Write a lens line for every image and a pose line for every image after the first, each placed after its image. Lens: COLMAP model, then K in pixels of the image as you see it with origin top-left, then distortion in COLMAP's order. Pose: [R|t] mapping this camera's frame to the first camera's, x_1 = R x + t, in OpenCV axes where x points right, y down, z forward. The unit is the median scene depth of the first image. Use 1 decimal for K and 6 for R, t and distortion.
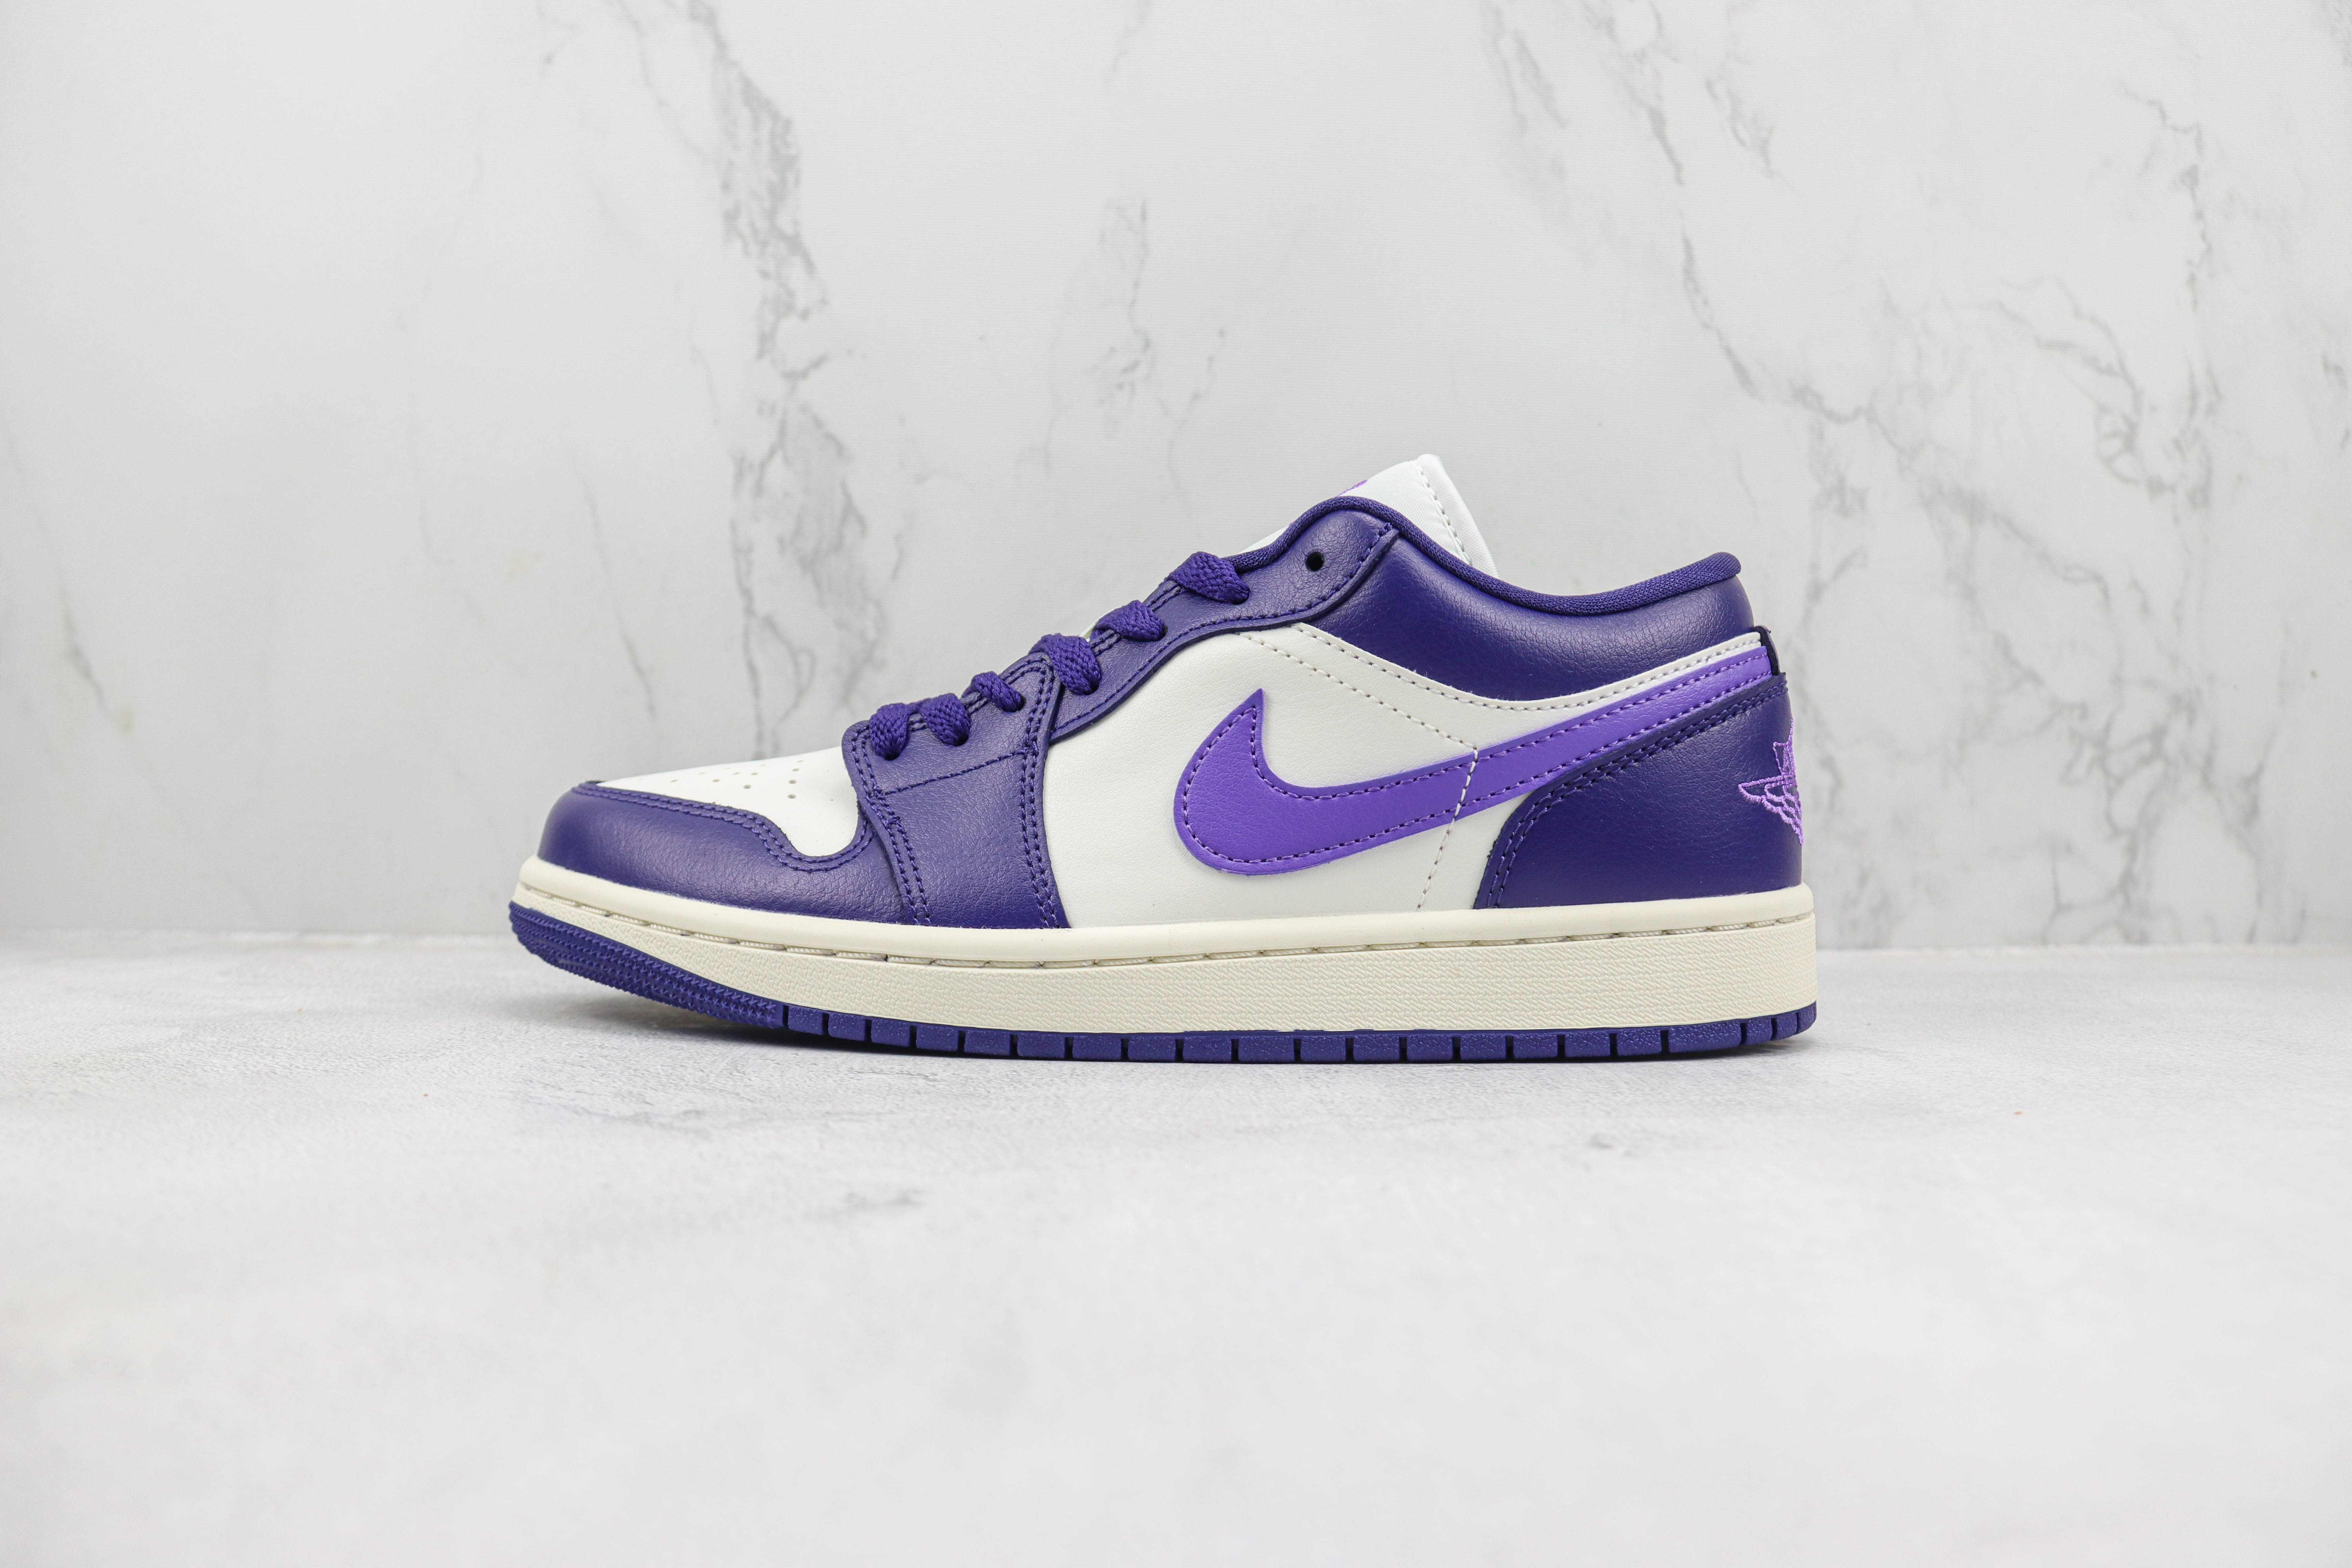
lens RADIAL K [[1935.0, 0, 1169.9], [0, 1935.0, 787.4], [0, 0, 1]] dist [-0.150132, 0.013197]
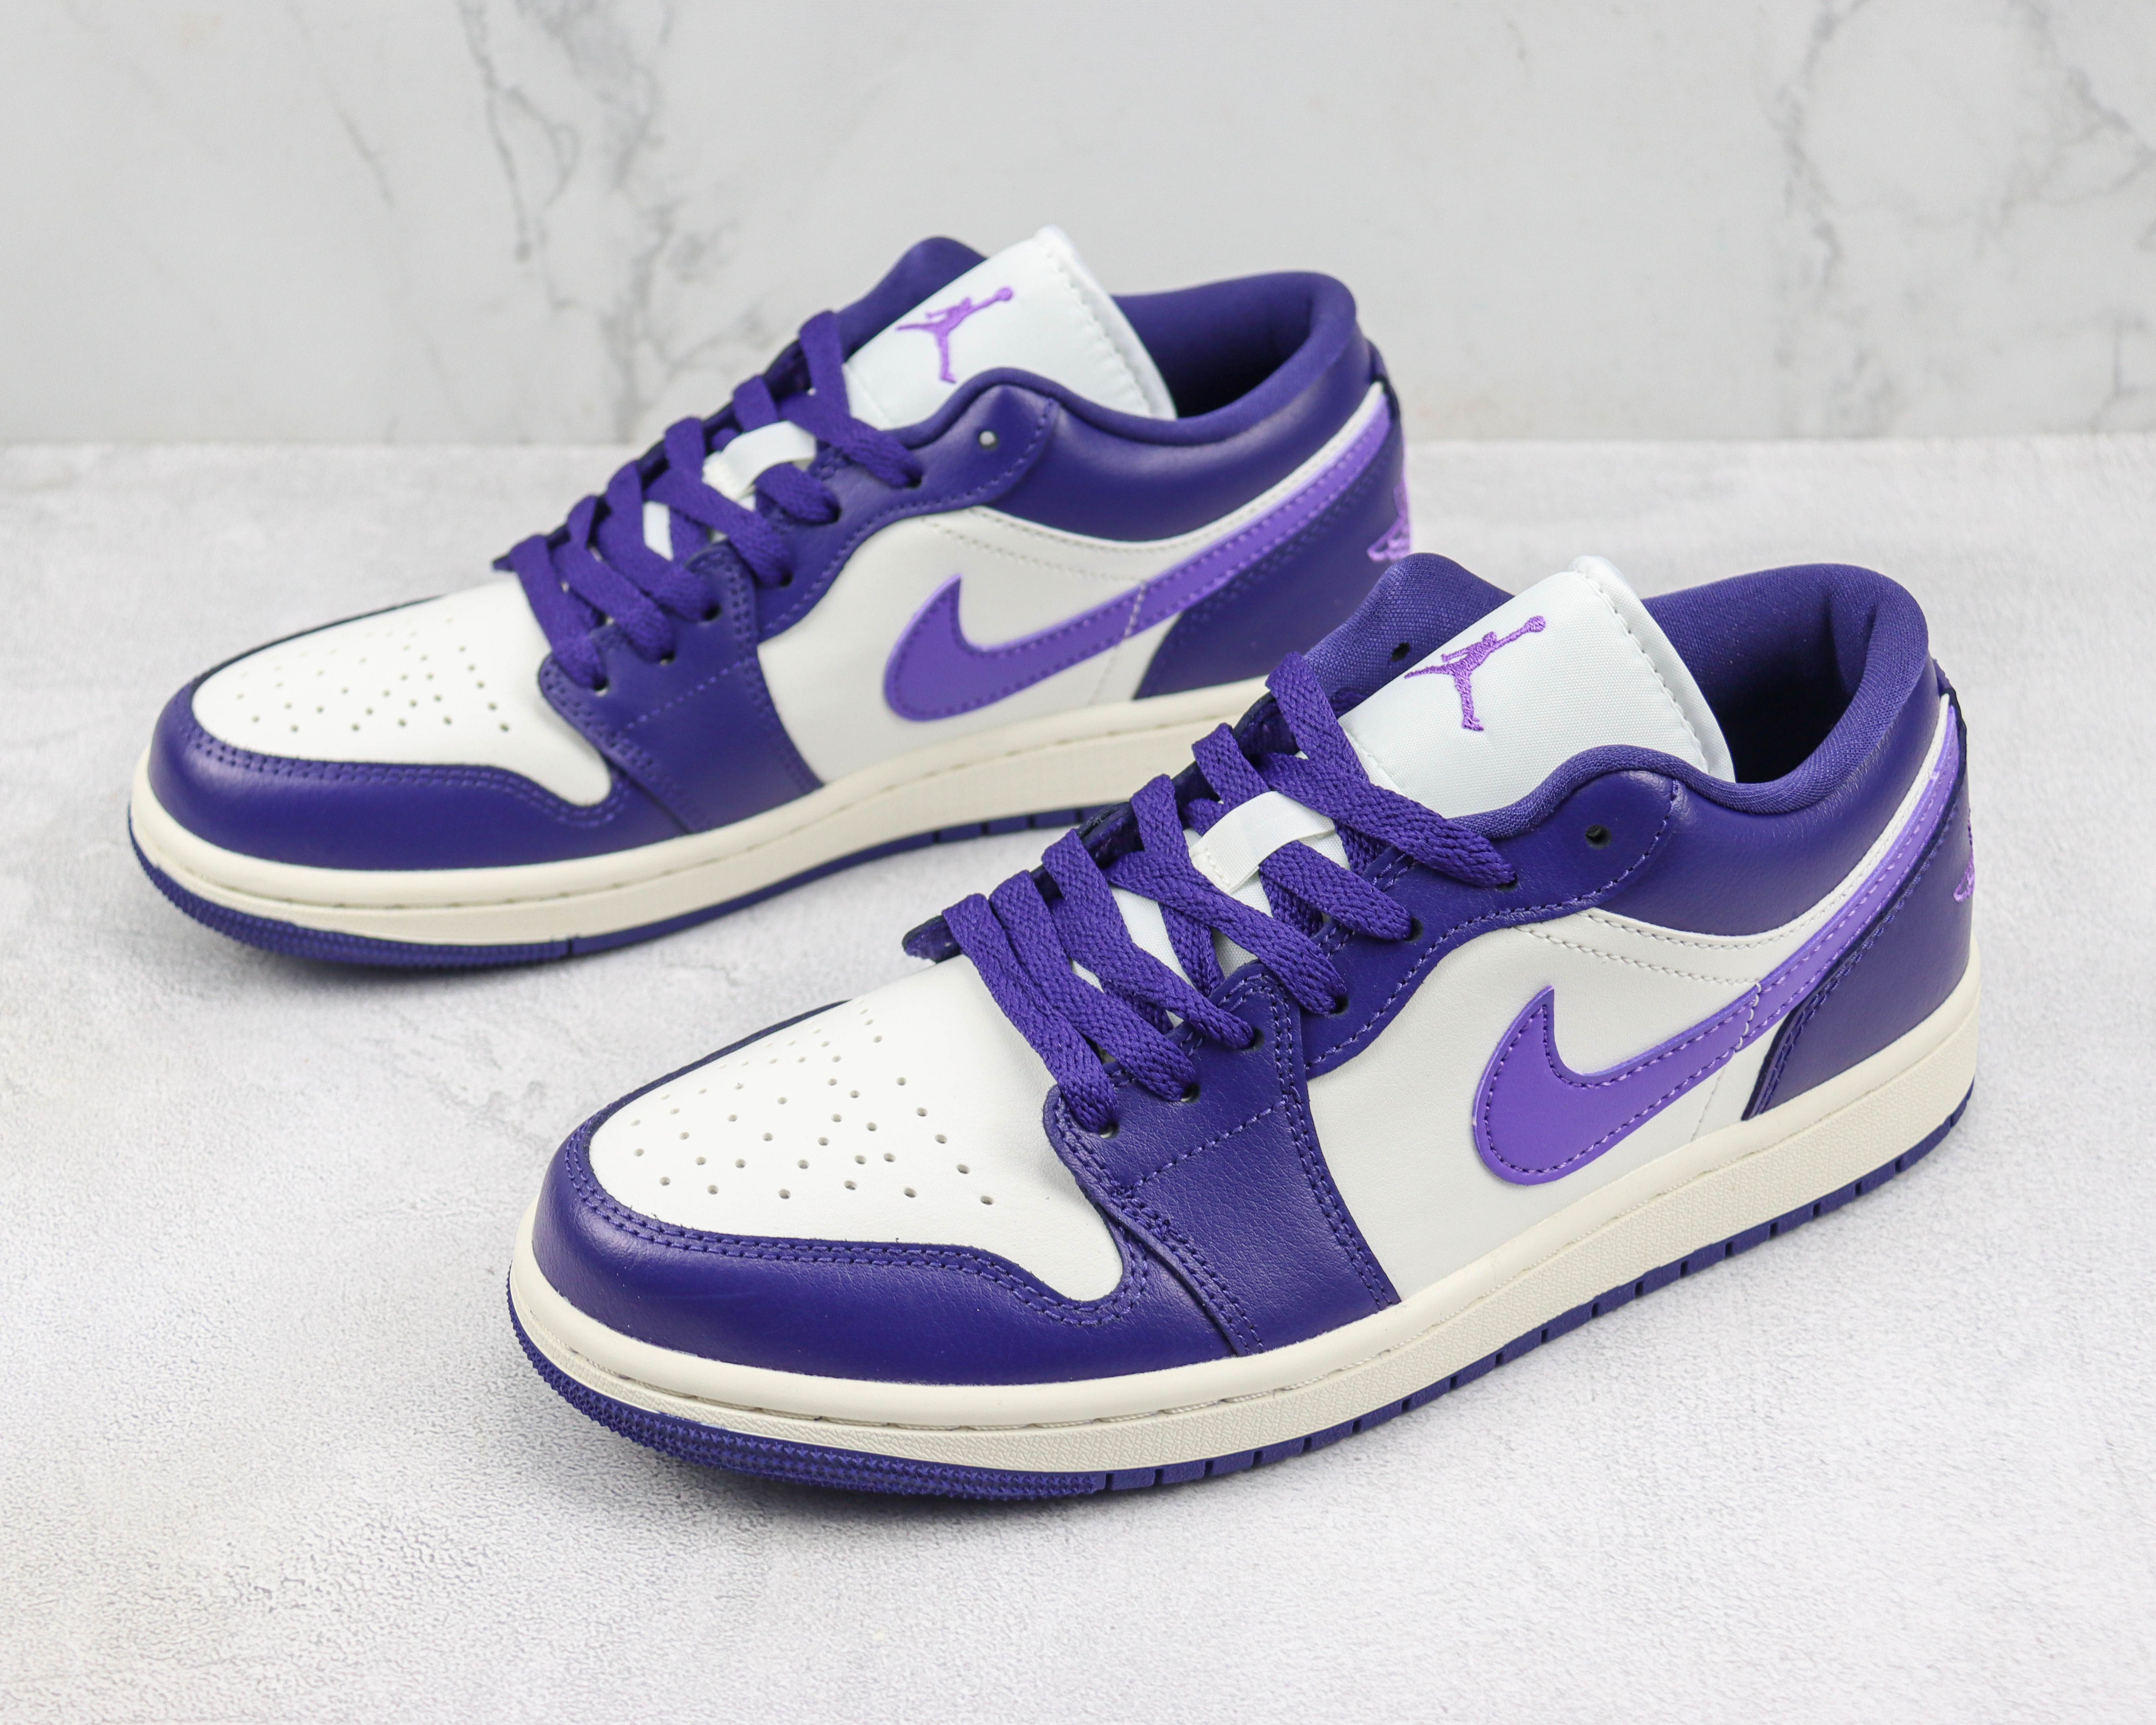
lens RADIAL K [[3396.9, 0, 1057.4], [0, 3396.9, 856.6], [0, 0, 1]] dist [0.053023, 0.000000]
pose [[0.997745, -0.000605, -0.067116, 0.119253], [0.035156, 0.856522, 0.514912, -0.549715], [0.057175, -0.516111, 0.854612, -0.398958]]
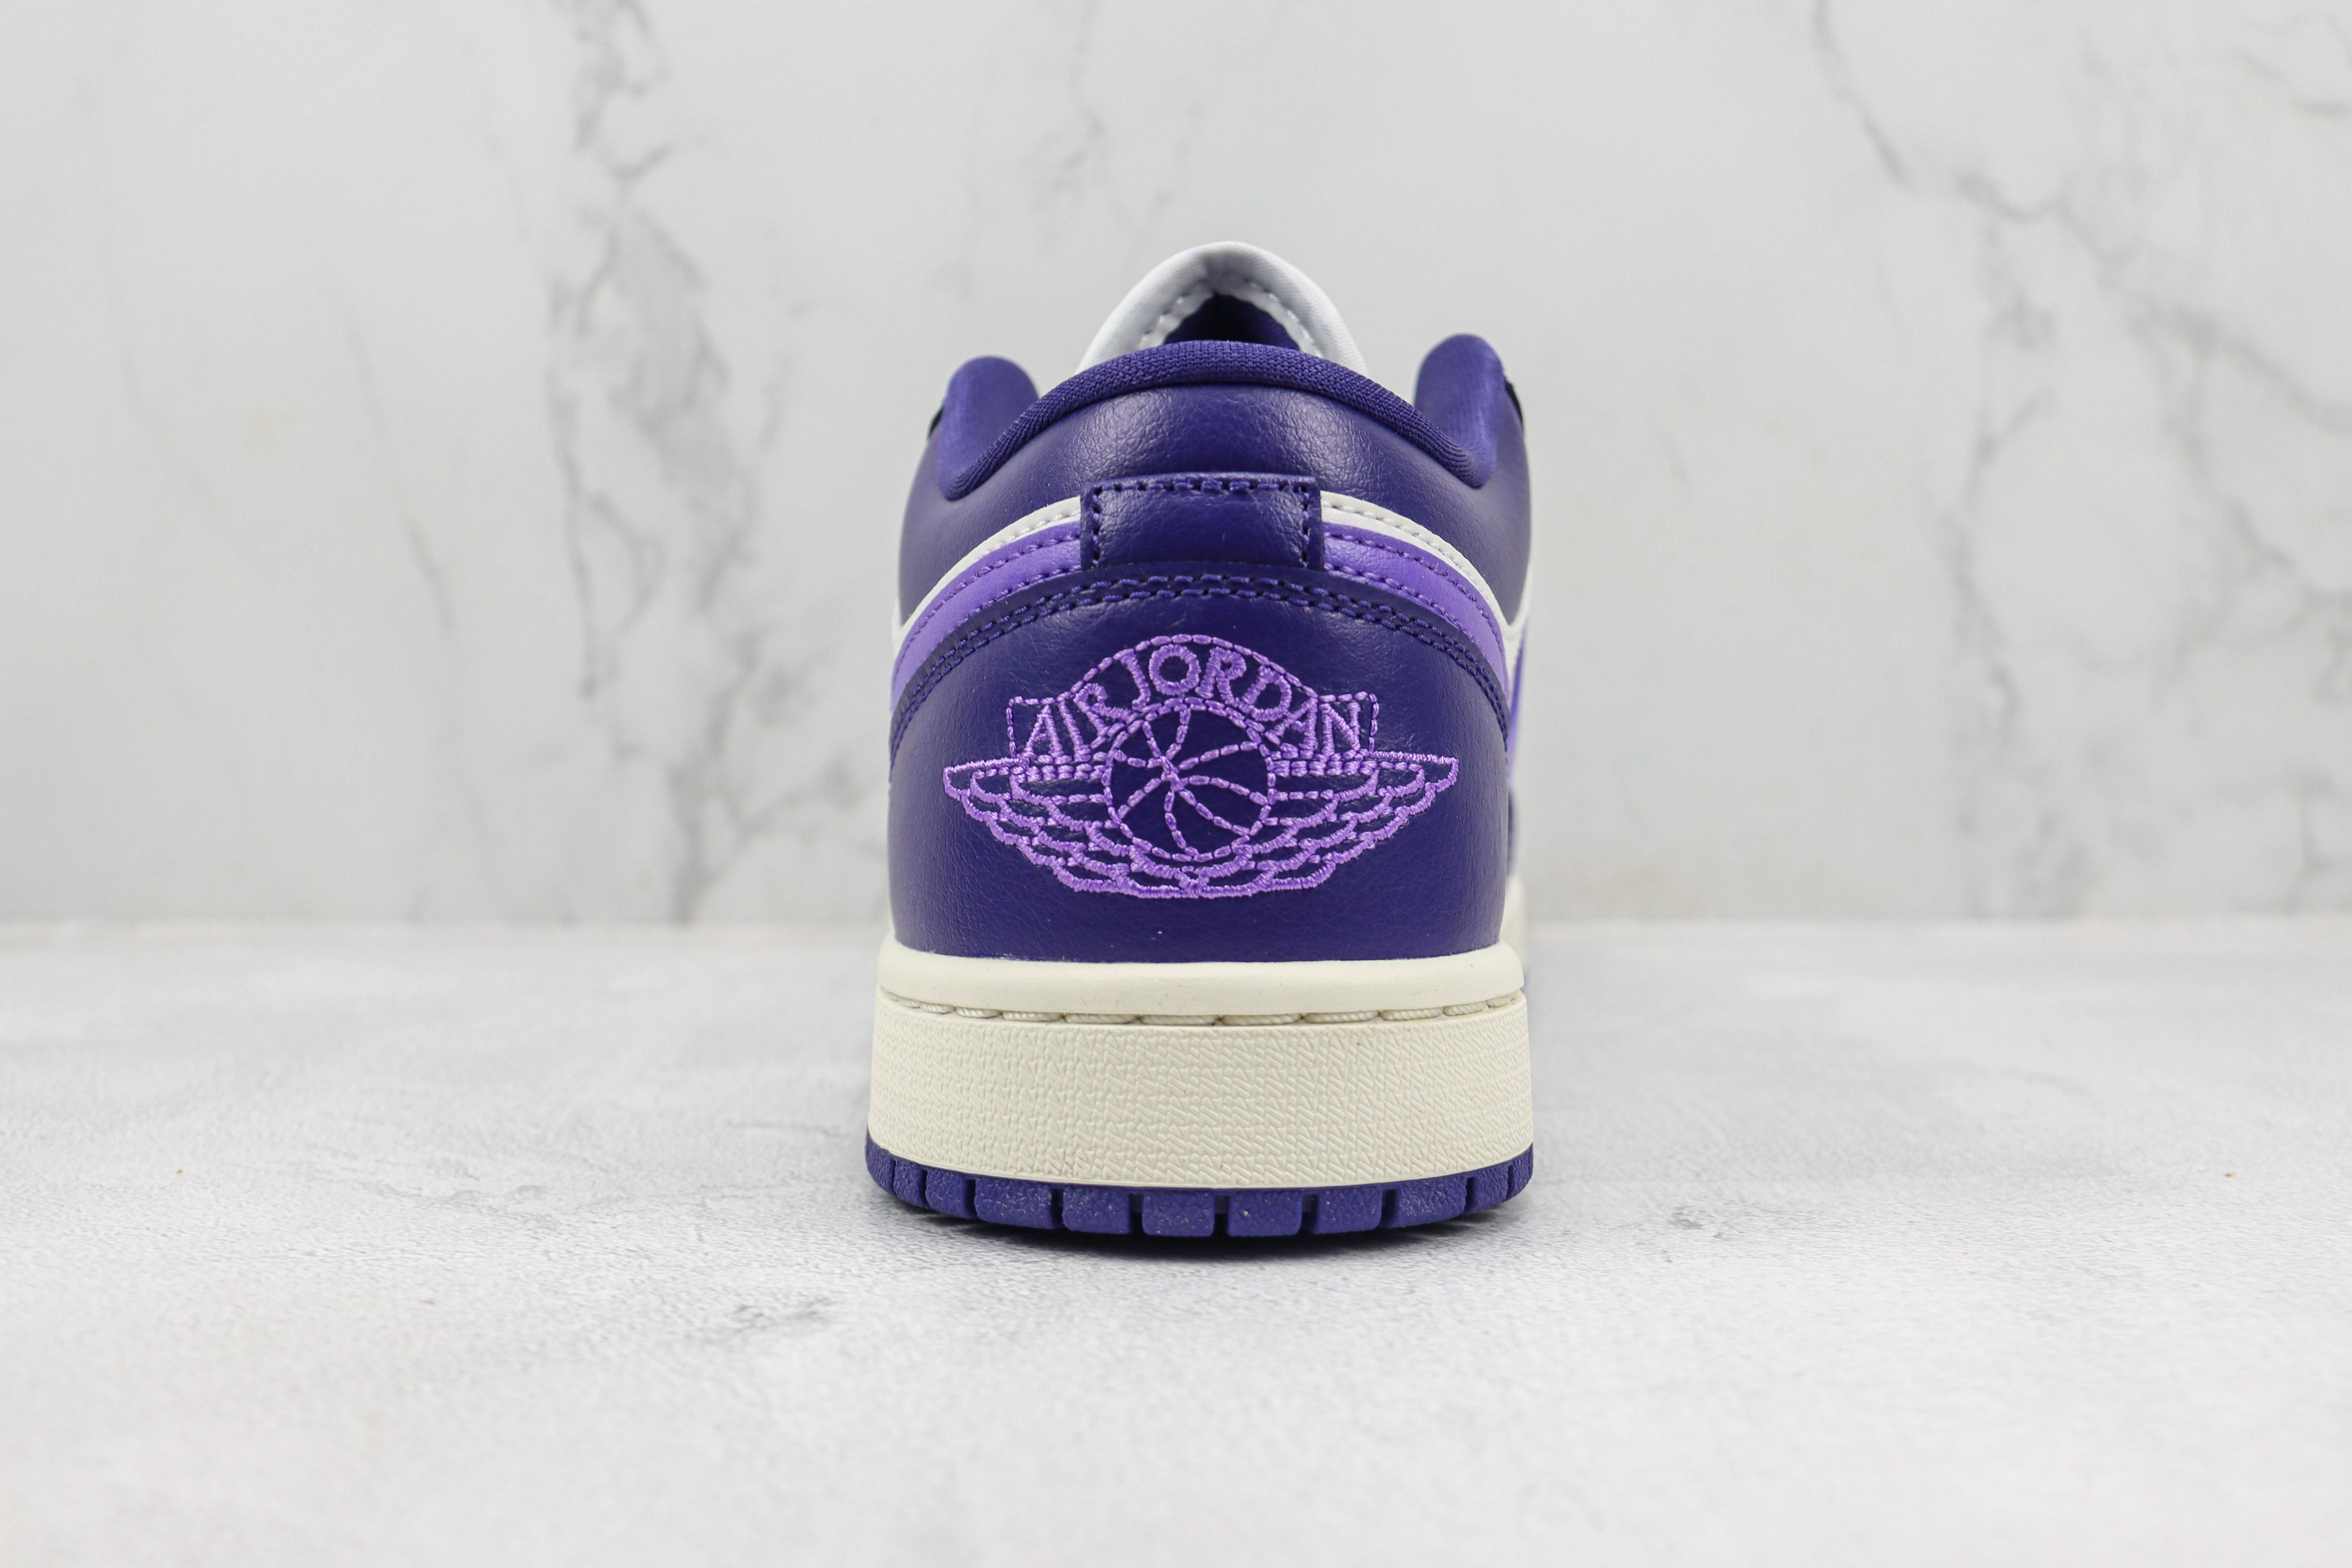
lens RADIAL K [[2608.6, 0, 1156.8], [0, 2608.6, 784.7], [0, 0, 1]] dist [-0.082365, 0.000000]
pose [[0.999900, -0.010101, 0.009902, -0.000985], [0.009617, 0.998813, 0.047748, -0.022163], [-0.010372, -0.047648, 0.998810, -0.028668]]
